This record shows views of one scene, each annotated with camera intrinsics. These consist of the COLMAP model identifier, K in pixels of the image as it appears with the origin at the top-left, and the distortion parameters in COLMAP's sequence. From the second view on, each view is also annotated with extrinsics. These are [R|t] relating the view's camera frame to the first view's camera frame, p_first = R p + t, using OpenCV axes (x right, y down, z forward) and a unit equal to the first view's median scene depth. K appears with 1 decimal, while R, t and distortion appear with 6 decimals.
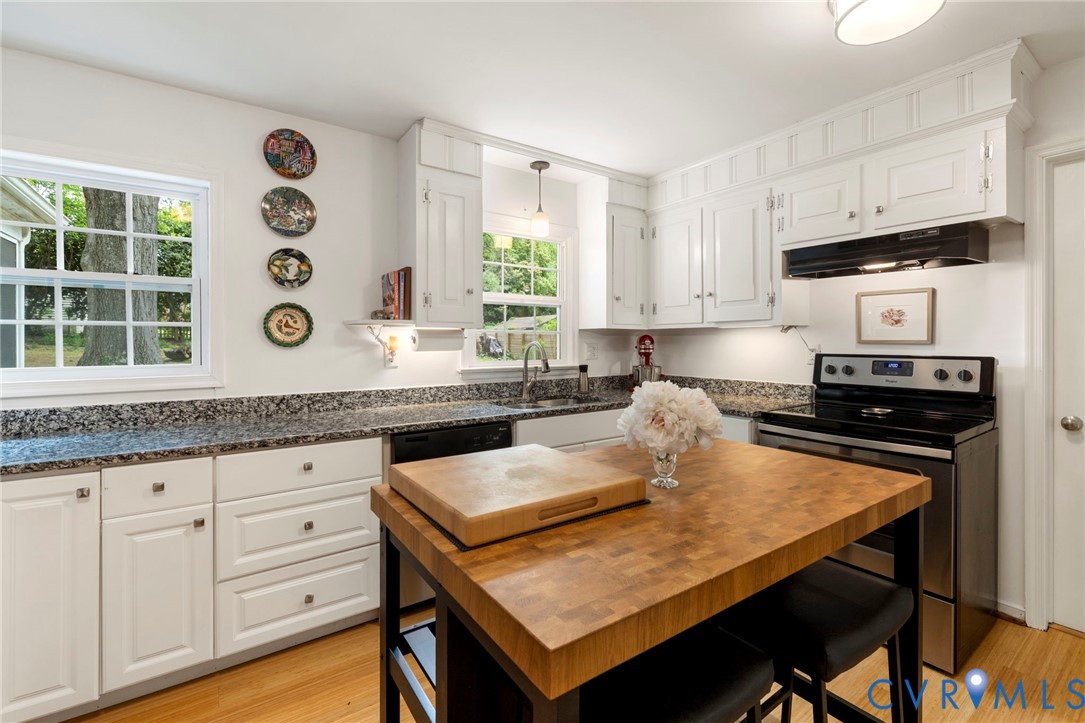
lens RADIAL K [[485.2, 0, 555.3], [0, 485.2, 343.1], [0, 0, 1]] dist [0.004540, 0.000699]
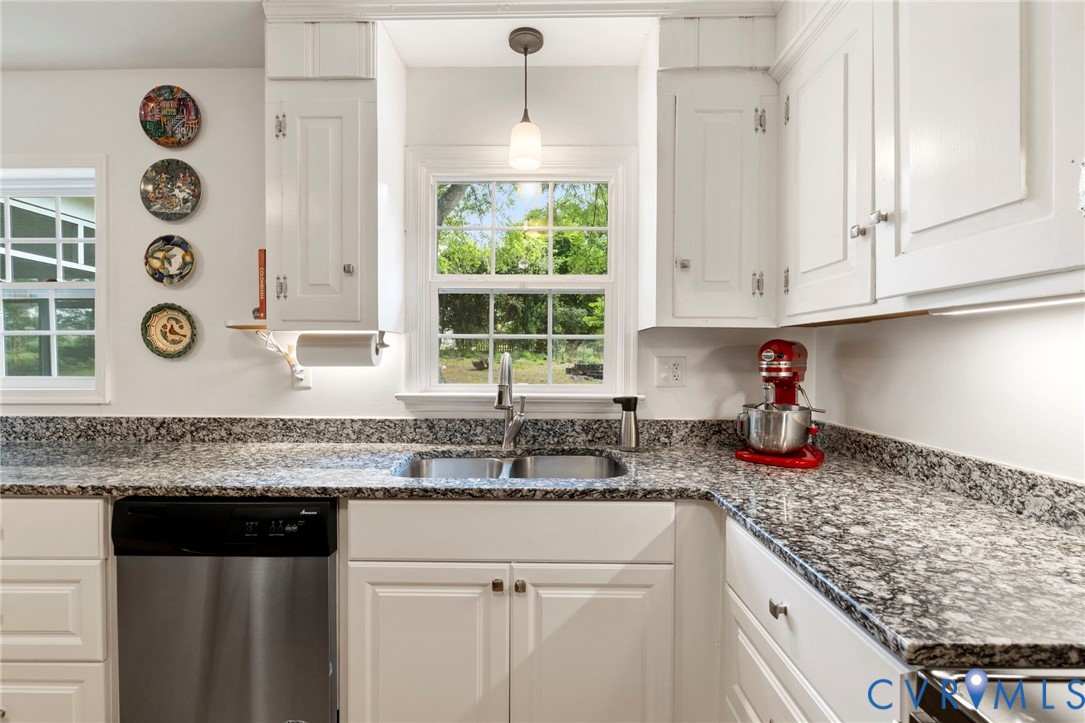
lens RADIAL K [[485.2, 0, 535.1], [0, 485.2, 359.5], [0, 0, 1]] dist [0.004540, 0.000699]
pose [[0.796385, 0.009379, -0.604718, 0.417080], [-0.005659, 0.999952, 0.008057, 0.000176], [0.604764, -0.002994, 0.796399, 0.716309]]
